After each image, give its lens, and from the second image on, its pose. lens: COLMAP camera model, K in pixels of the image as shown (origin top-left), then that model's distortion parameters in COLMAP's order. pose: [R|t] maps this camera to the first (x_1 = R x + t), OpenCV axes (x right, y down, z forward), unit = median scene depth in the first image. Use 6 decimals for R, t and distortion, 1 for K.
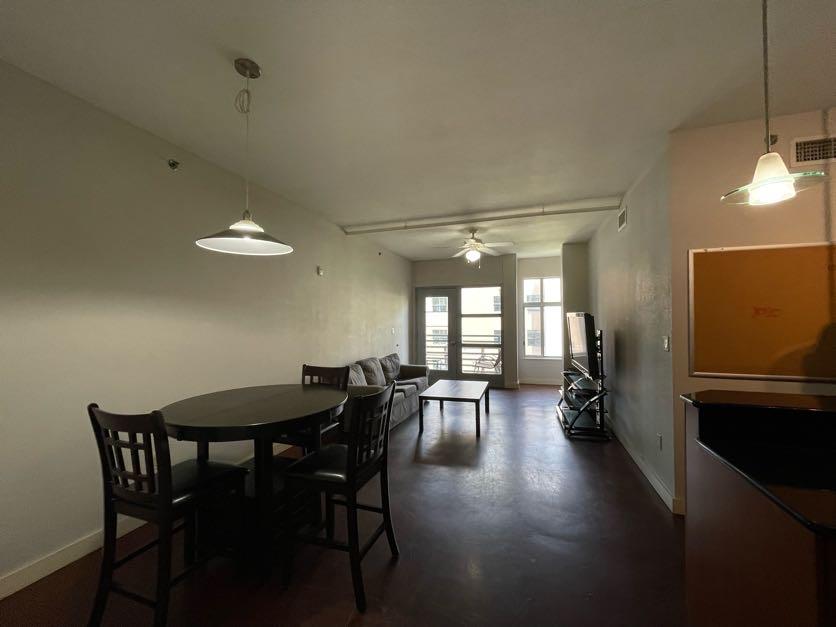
lens RADIAL K [[333.4, 0, 418.2], [0, 333.4, 317.4], [0, 0, 1]] dist [-0.000145, 0.000004]
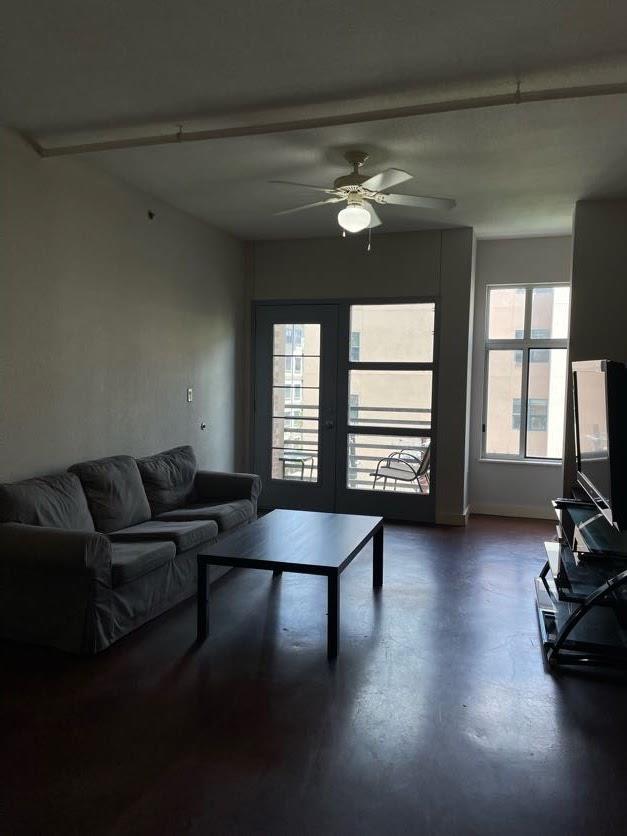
lens RADIAL K [[633.6, 0, 313.1], [0, 633.6, 416.4], [0, 0, 1]] dist [0.048715, -0.004637]
pose [[0.999751, 0.020584, 0.008641, 0.082830], [-0.021157, 0.997139, 0.072570, 0.002842], [-0.007122, -0.072735, 0.997326, 0.139532]]
